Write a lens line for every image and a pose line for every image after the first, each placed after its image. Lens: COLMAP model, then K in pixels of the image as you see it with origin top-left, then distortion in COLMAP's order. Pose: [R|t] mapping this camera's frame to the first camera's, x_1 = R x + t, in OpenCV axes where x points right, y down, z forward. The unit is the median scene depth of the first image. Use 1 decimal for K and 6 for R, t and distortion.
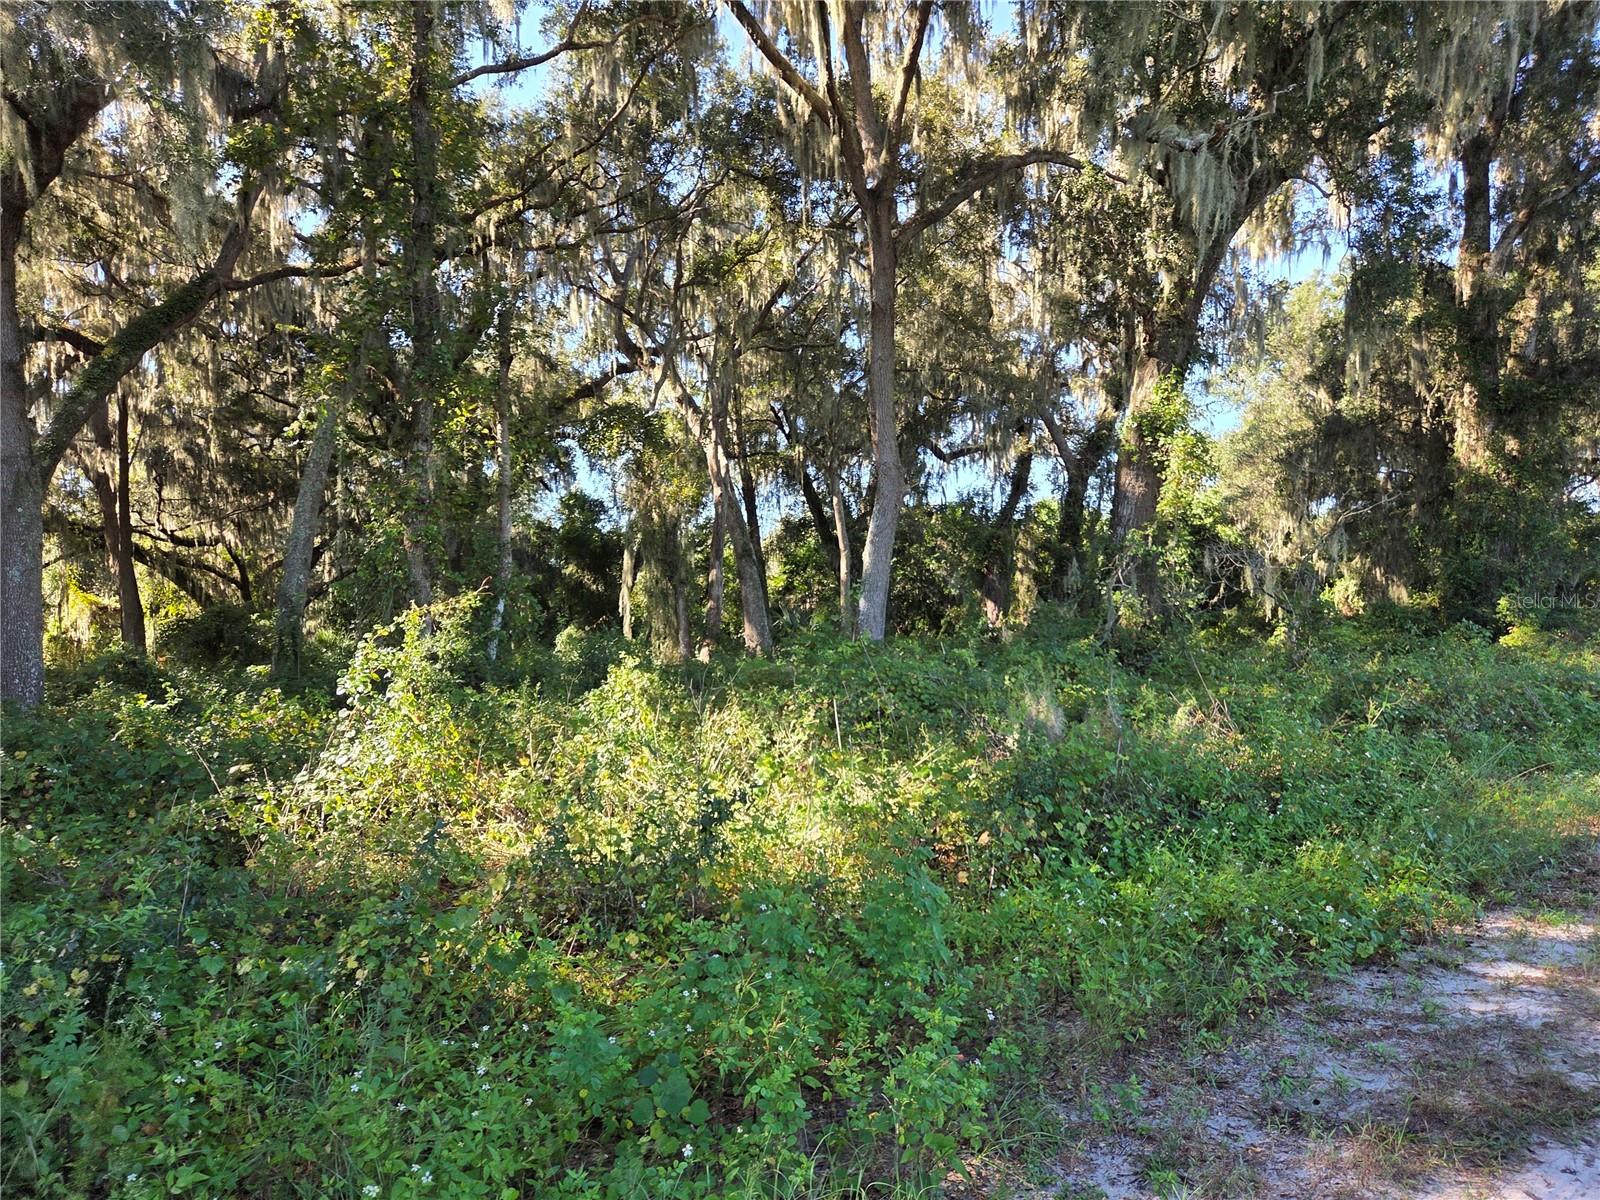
lens RADIAL K [[1078.0, 0, 797.3], [0, 1078.0, 590.6], [0, 0, 1]] dist [0.031012, -0.023959]
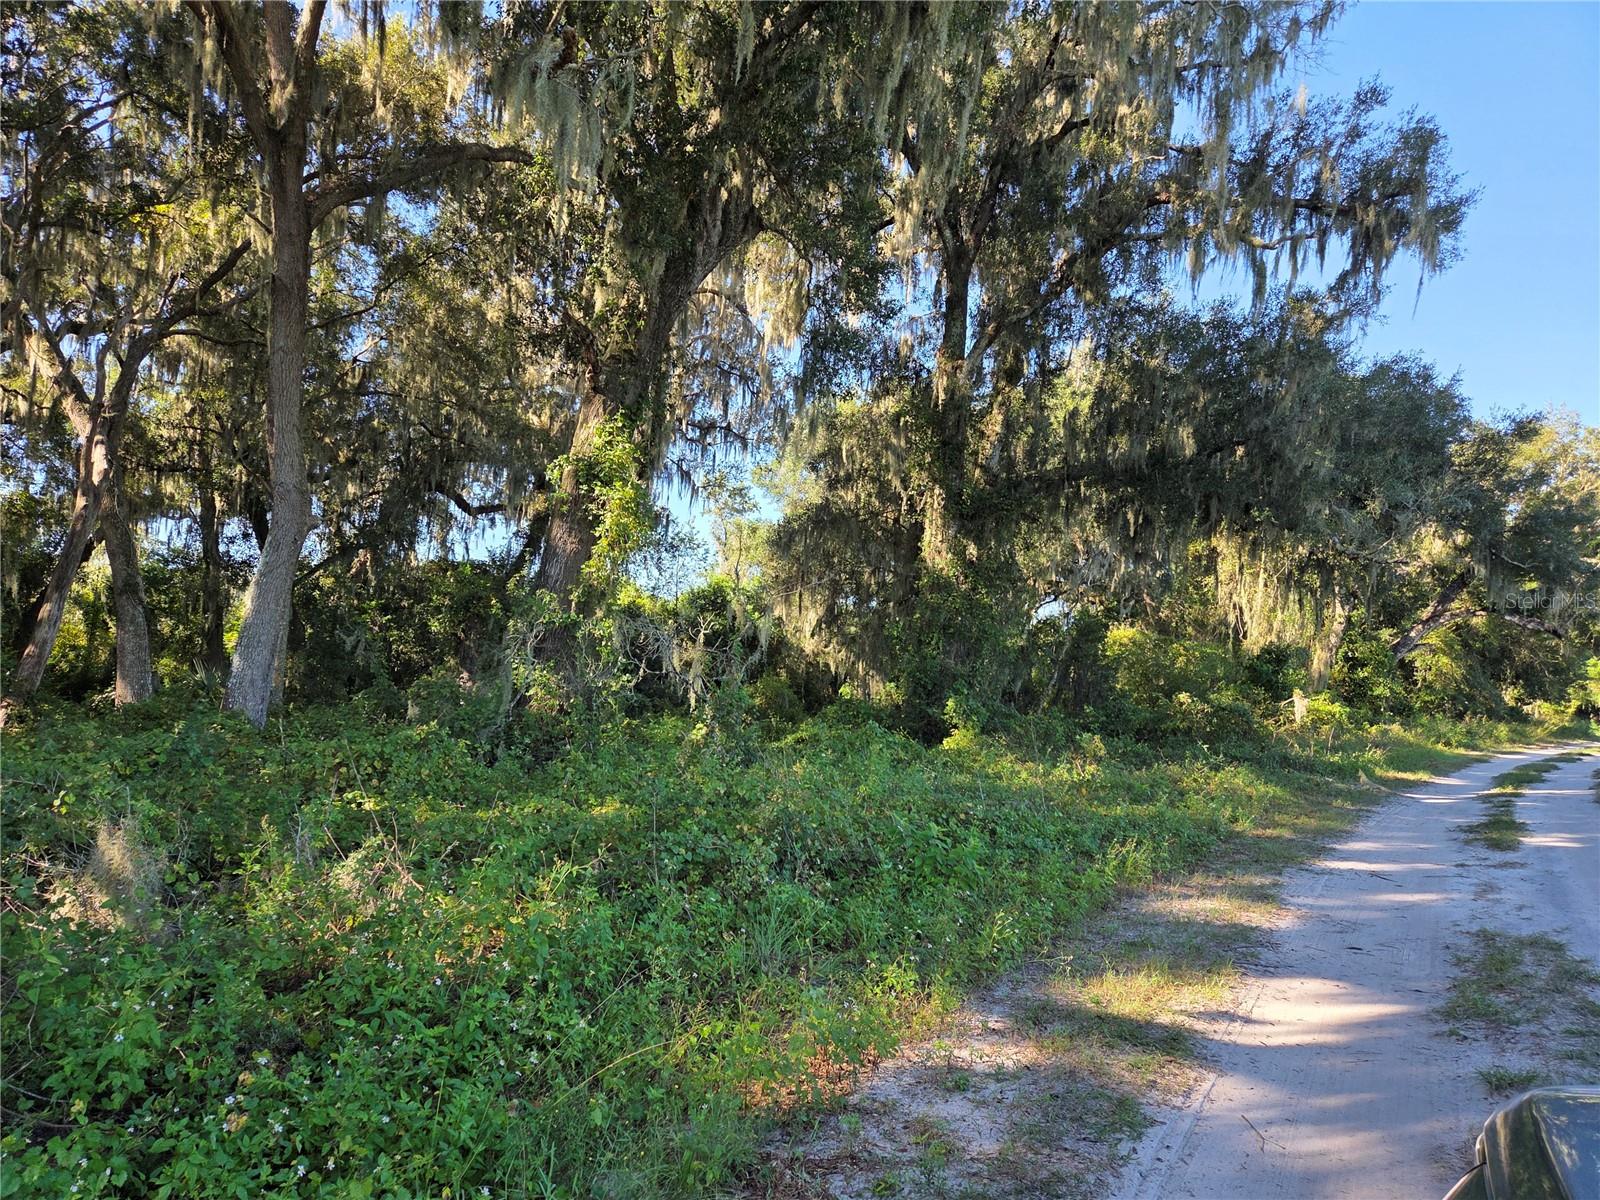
lens RADIAL K [[1078.0, 0, 801.9], [0, 1078.0, 608.3], [0, 0, 1]] dist [0.031012, -0.023959]
pose [[0.922707, 0.087699, 0.375393, 0.133182], [-0.067873, 0.995526, -0.065743, -0.002045], [-0.379479, 0.035183, 0.924531, 0.124263]]
